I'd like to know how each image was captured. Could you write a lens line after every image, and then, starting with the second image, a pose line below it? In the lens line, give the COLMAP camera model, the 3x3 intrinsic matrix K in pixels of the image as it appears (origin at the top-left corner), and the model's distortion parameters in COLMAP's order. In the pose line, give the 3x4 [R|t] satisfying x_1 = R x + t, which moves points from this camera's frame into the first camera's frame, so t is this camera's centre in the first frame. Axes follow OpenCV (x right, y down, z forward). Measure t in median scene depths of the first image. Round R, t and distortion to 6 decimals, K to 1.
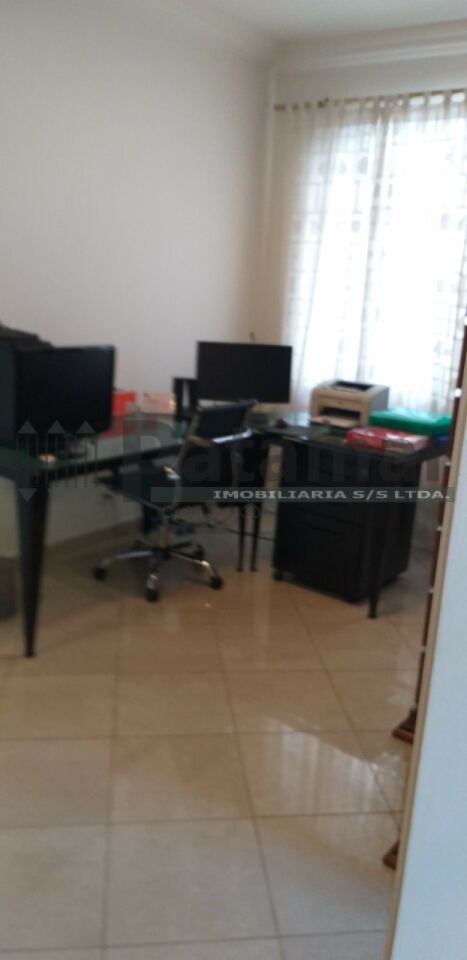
lens RADIAL K [[764.6, 0, 238.1], [0, 764.6, 479.2], [0, 0, 1]] dist [0.128416, -0.216451]
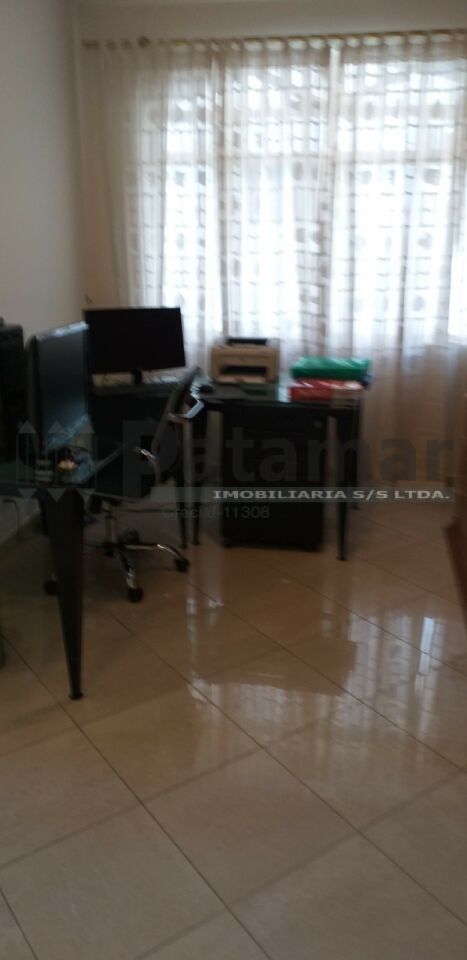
lens RADIAL K [[729.8, 0, 233.5], [0, 729.8, 480.0], [0, 0, 1]] dist [0.087536, -0.080779]
pose [[0.888165, -0.185073, 0.420607, -0.285819], [0.157606, 0.982477, 0.099498, -0.040729], [-0.431651, -0.022081, 0.901770, 0.142511]]
